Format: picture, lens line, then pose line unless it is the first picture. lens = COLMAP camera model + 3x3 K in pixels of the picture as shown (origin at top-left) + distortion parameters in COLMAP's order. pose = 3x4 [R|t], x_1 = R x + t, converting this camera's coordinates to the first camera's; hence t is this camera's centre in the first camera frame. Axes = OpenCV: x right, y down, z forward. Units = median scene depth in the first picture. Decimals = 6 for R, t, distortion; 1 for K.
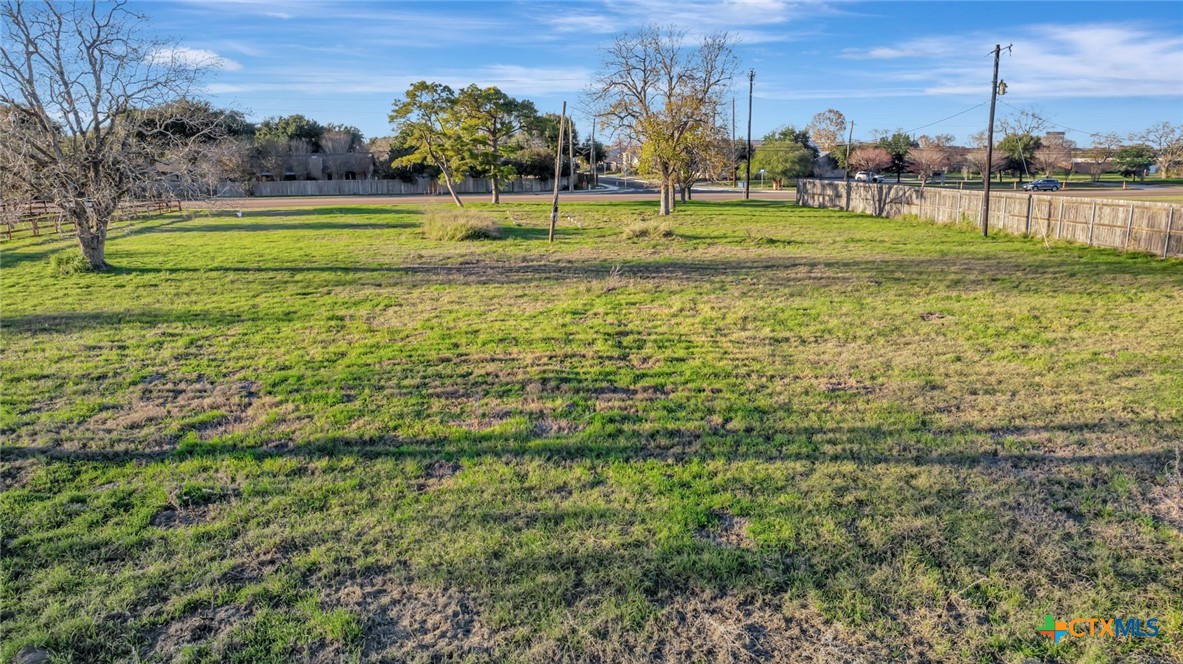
lens RADIAL K [[760.6, 0, 591.5], [0, 760.6, 332.0], [0, 0, 1]] dist [-0.070084, 0.060060]
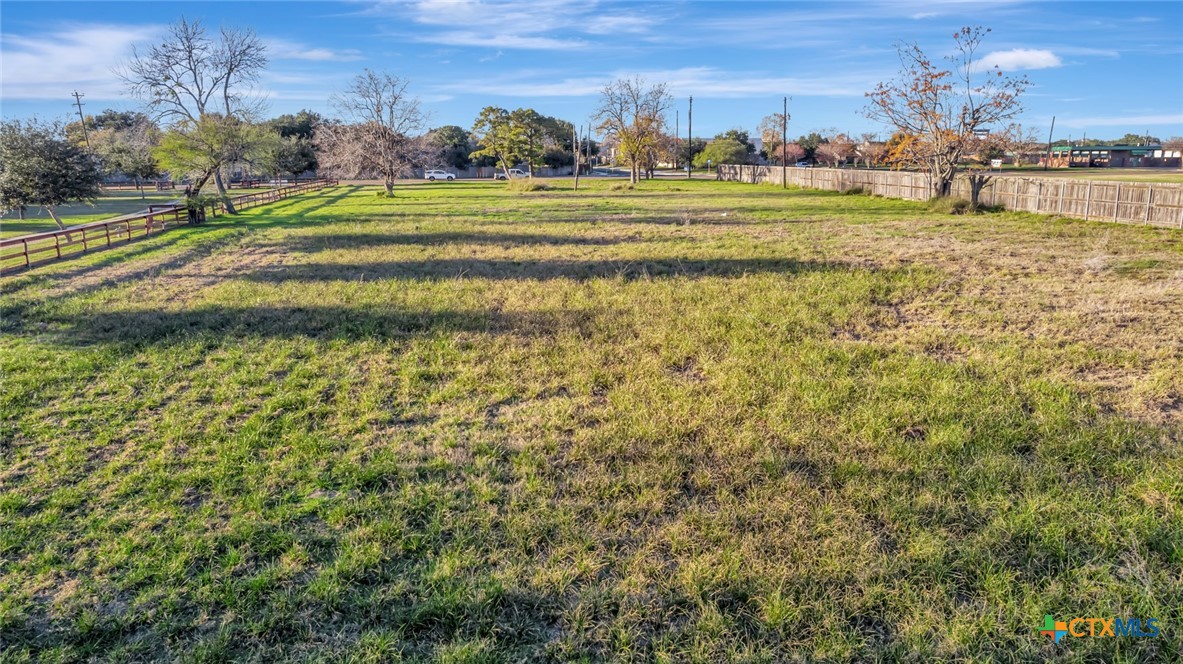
lens RADIAL K [[760.6, 0, 591.5], [0, 760.6, 332.0], [0, 0, 1]] dist [-0.070084, 0.060060]
pose [[0.999903, -0.006861, 0.012081, -0.019547], [0.006795, 0.999962, 0.005458, 0.137594], [-0.012118, -0.005375, 0.999912, -0.585821]]
